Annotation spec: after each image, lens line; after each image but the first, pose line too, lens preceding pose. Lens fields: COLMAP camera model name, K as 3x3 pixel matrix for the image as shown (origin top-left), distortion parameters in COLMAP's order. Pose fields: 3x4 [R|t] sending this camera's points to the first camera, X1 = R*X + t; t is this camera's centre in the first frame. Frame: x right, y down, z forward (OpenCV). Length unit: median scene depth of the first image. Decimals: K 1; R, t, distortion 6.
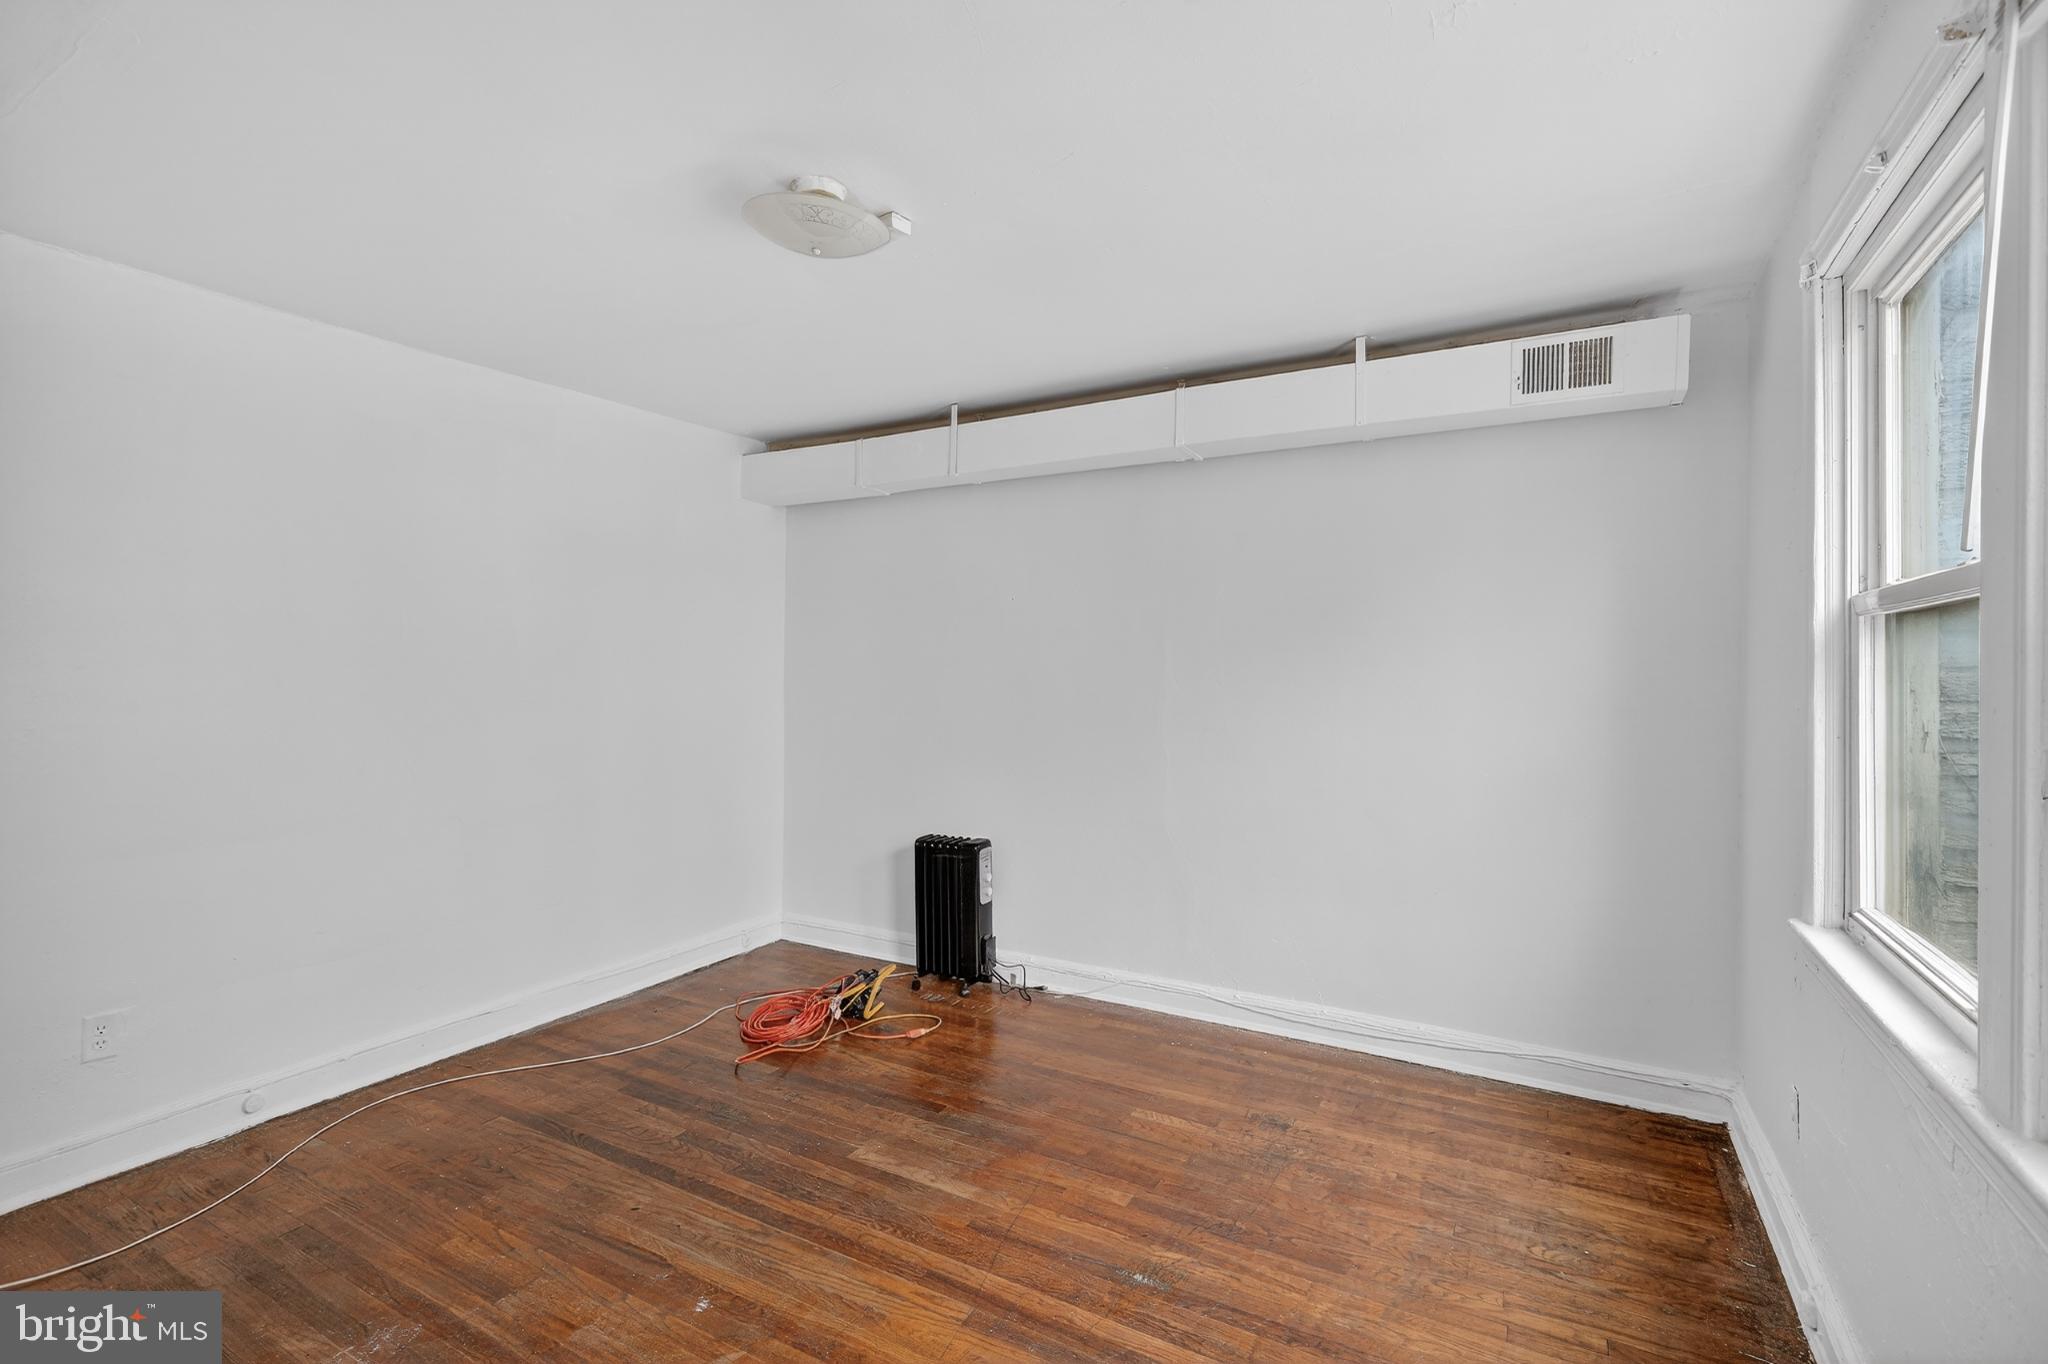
lens RADIAL K [[945.8, 0, 1017.5], [0, 945.8, 681.3], [0, 0, 1]] dist [0.002427, 0.000028]
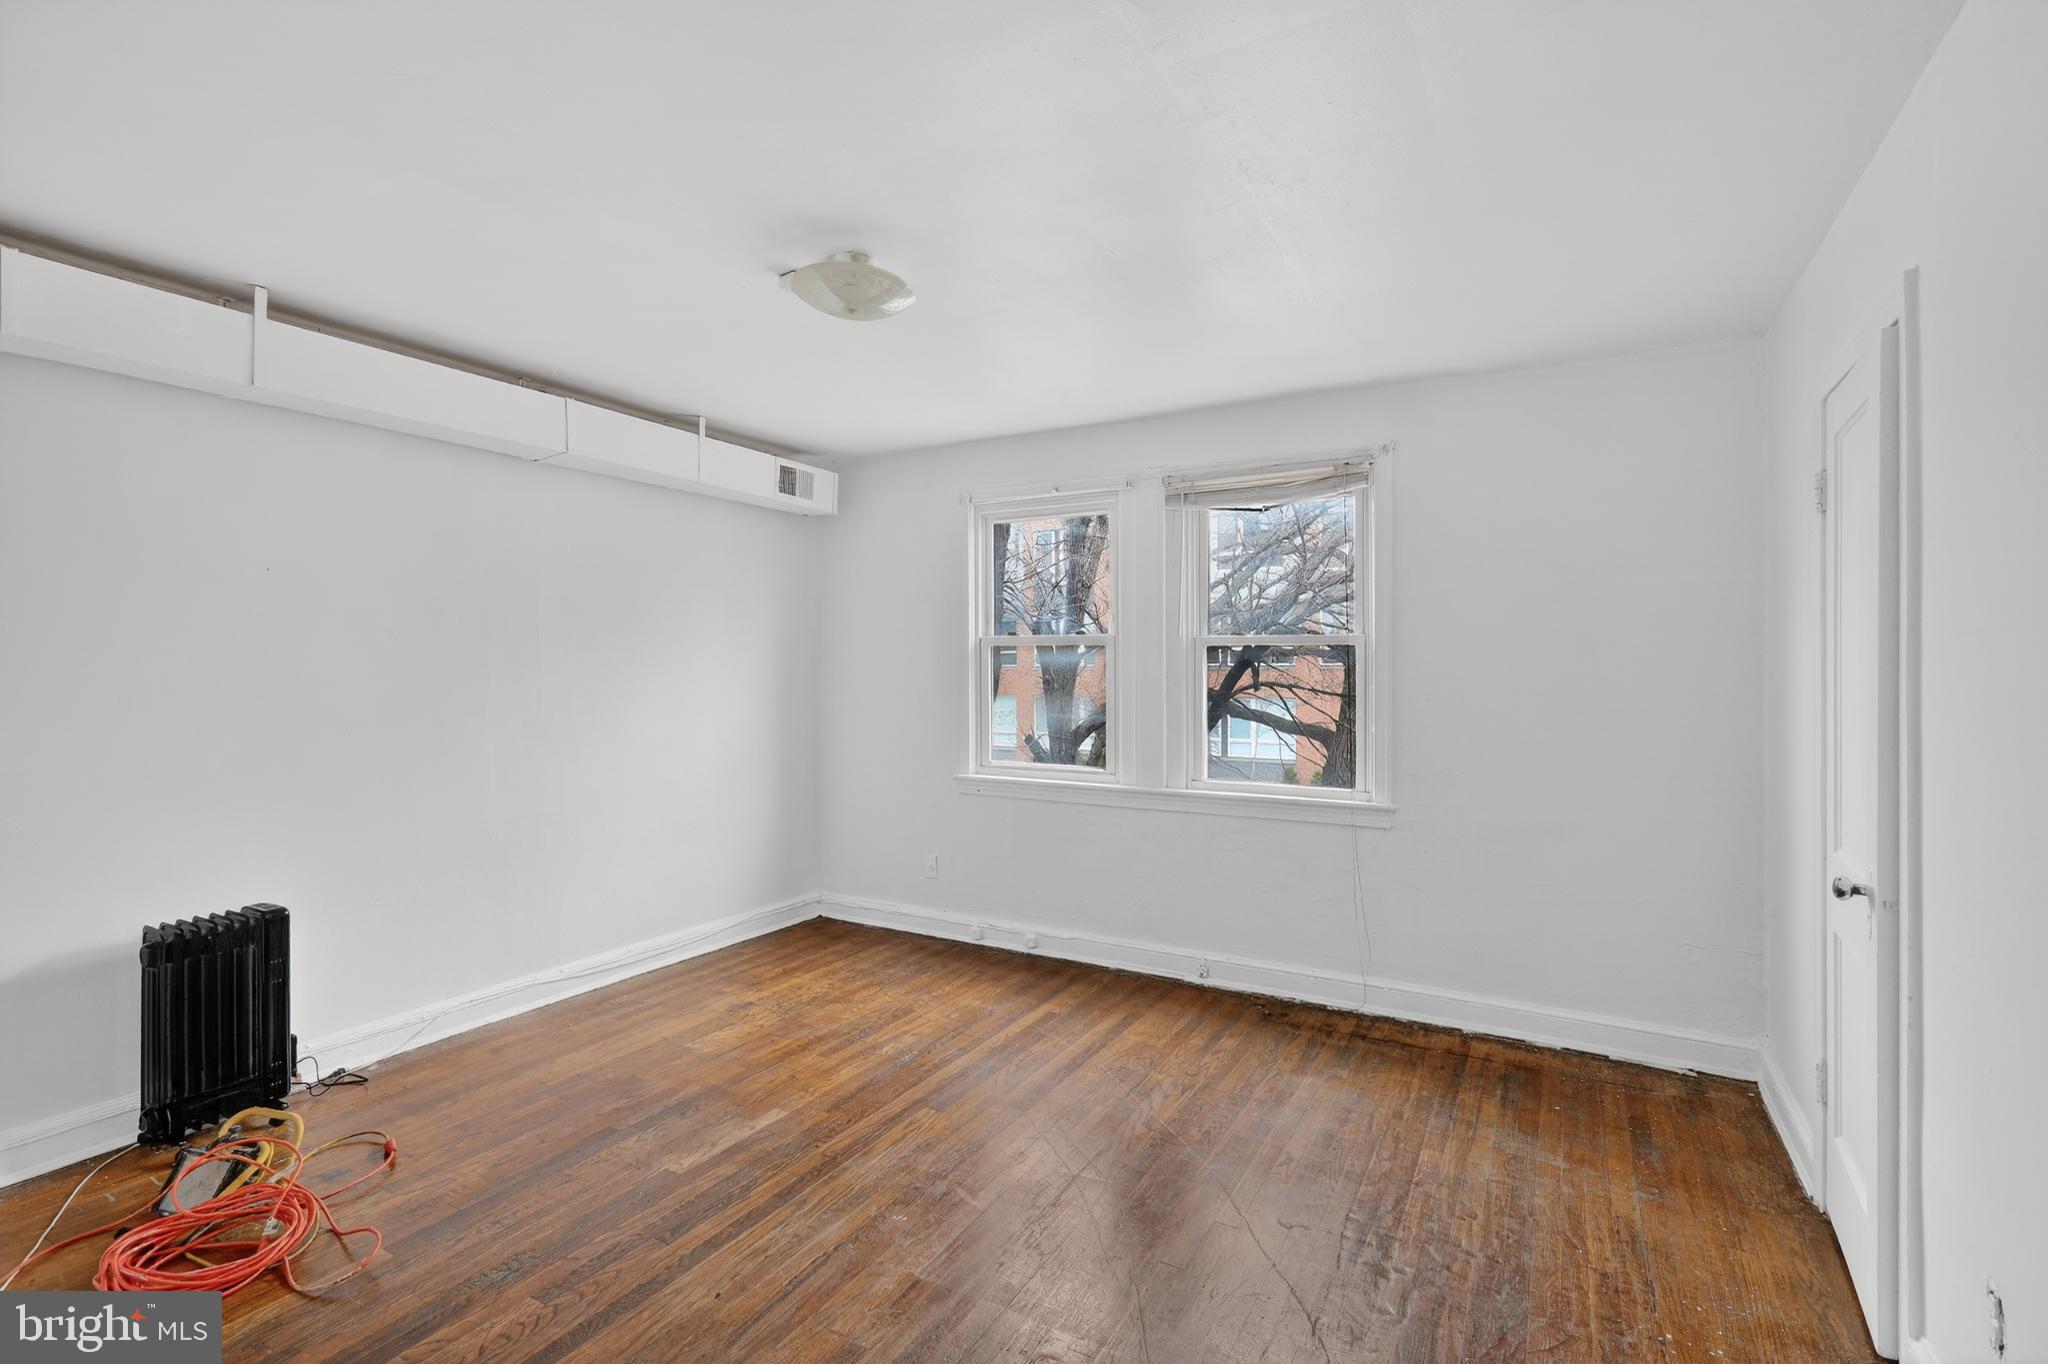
lens RADIAL K [[945.8, 0, 1018.5], [0, 945.8, 670.4], [0, 0, 1]] dist [0.002427, 0.000028]
pose [[-0.004029, -0.003730, 0.999985, -1.074715], [0.011339, 0.999929, 0.003776, -0.006772], [-0.999928, 0.011354, -0.003986, 0.618709]]
